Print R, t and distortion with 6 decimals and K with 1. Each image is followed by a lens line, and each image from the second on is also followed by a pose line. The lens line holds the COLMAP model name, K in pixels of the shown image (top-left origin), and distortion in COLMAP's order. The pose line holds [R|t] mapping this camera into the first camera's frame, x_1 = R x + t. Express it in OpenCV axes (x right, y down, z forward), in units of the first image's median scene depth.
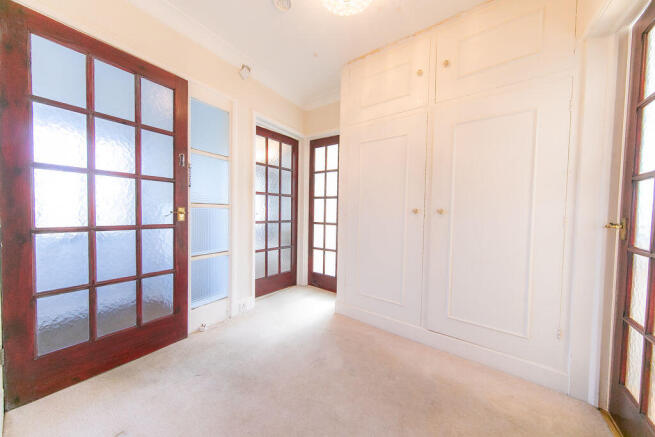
lens RADIAL K [[204.7, 0, 328.1], [0, 204.7, 216.8], [0, 0, 1]] dist [-0.000671, -0.000037]
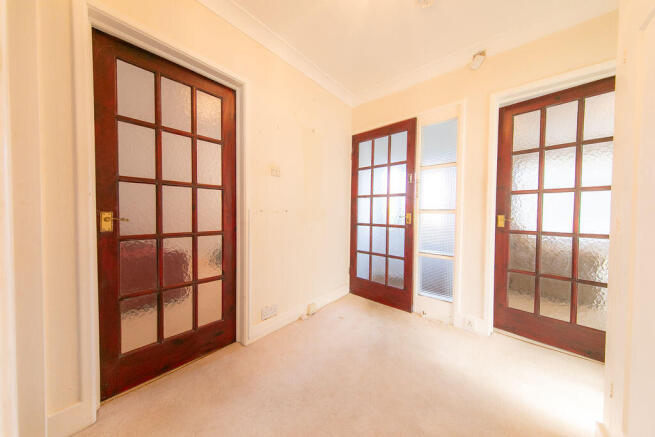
lens RADIAL K [[204.7, 0, 328.1], [0, 204.7, 216.8], [0, 0, 1]] dist [-0.000671, -0.000037]
pose [[-0.068912, 0.000475, -0.997623, 0.650199], [-0.042833, 0.999076, 0.003434, -0.003252], [0.996703, 0.042967, -0.068828, 0.543311]]
